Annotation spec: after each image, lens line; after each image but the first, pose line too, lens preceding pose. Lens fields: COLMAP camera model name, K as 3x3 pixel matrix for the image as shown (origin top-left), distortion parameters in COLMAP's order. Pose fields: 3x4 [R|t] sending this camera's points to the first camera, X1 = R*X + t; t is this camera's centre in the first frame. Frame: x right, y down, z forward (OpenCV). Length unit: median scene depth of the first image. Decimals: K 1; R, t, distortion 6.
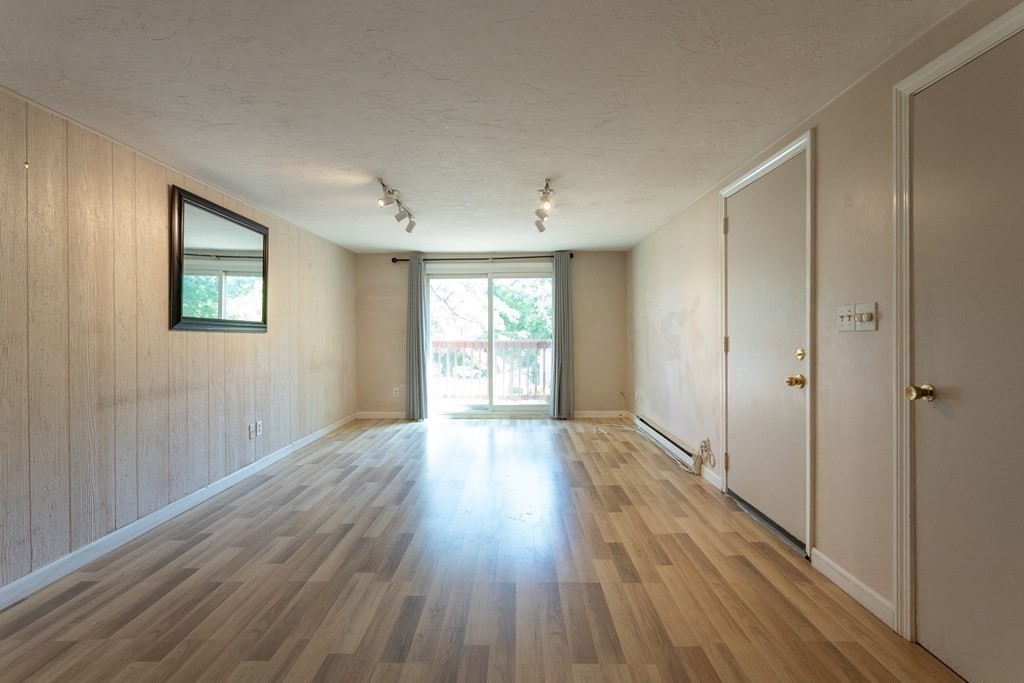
lens RADIAL K [[484.1, 0, 519.1], [0, 484.1, 337.5], [0, 0, 1]] dist [-0.002965, 0.003921]
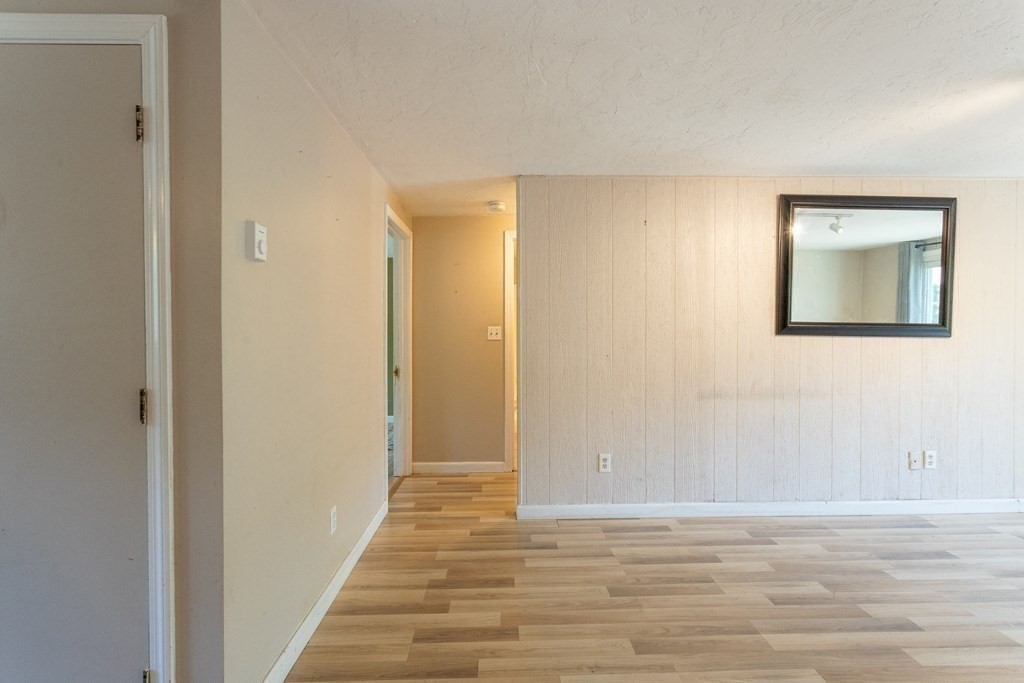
lens RADIAL K [[484.1, 0, 503.3], [0, 484.1, 336.6], [0, 0, 1]] dist [-0.002965, 0.003921]
pose [[0.026968, 0.025298, -0.999316, 0.291764], [-0.010767, 0.999629, 0.025016, -0.031550], [0.999578, 0.010086, 0.027231, 0.373448]]
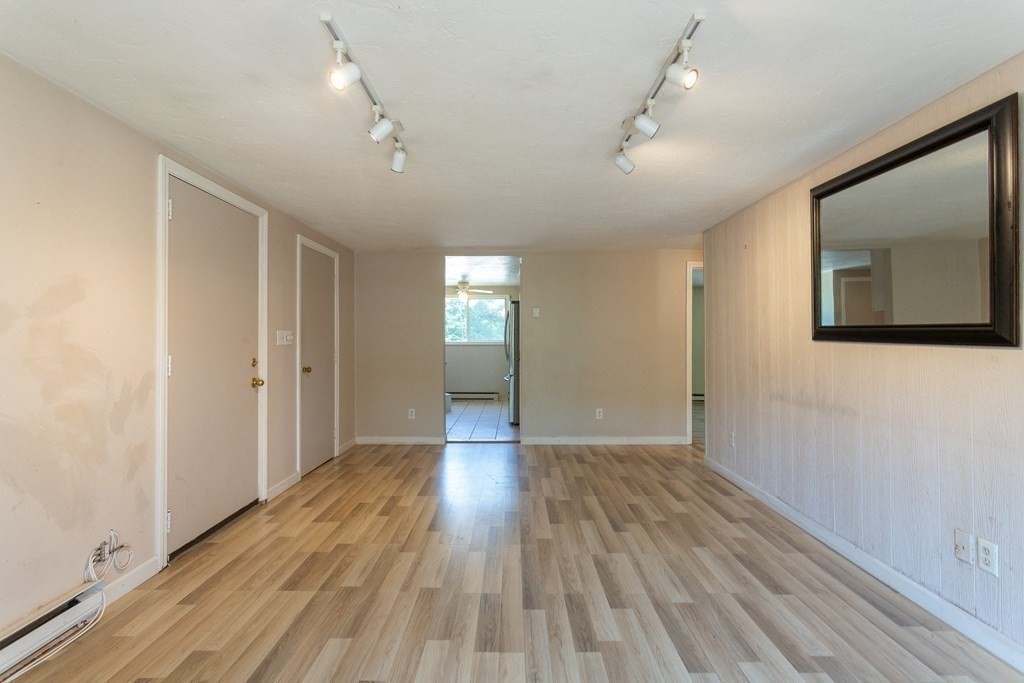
lens RADIAL K [[484.1, 0, 512.4], [0, 484.1, 340.1], [0, 0, 1]] dist [-0.002965, 0.003921]
pose [[-0.999960, 0.008346, 0.003087, -0.122686], [0.008393, 0.999843, 0.015619, -0.036008], [-0.002956, 0.015644, -0.999873, 1.914745]]
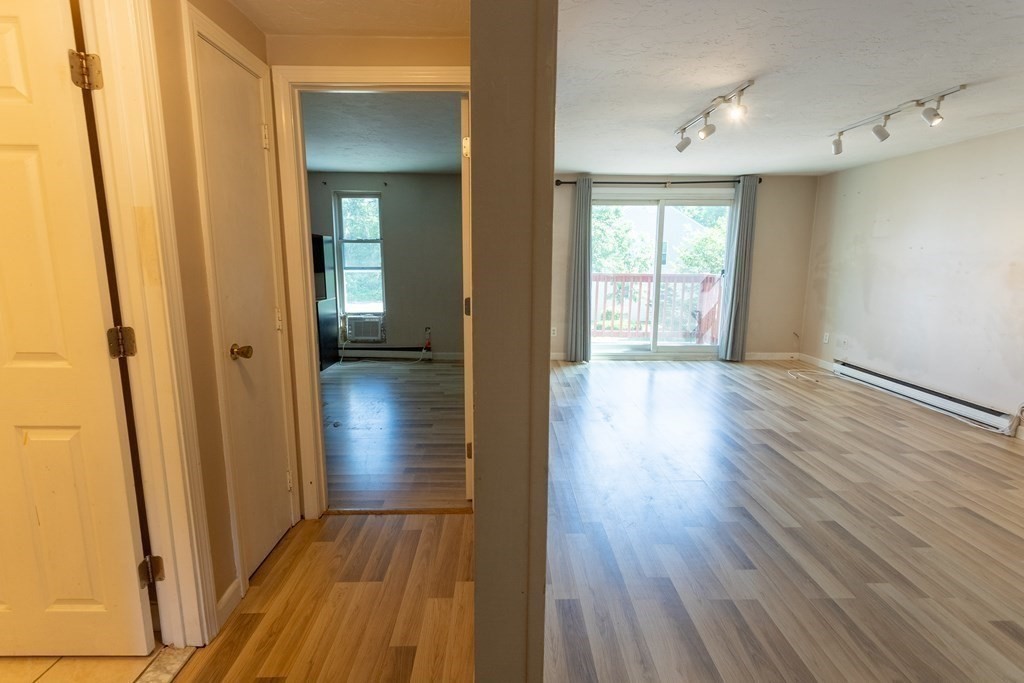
lens RADIAL K [[484.1, 0, 518.3], [0, 484.1, 333.3], [0, 0, 1]] dist [-0.002965, 0.003921]
pose [[0.999514, 0.005442, 0.030695, -0.728036], [-0.009969, 0.988736, 0.149340, -0.042284], [-0.029536, -0.149573, 0.988309, 0.197615]]
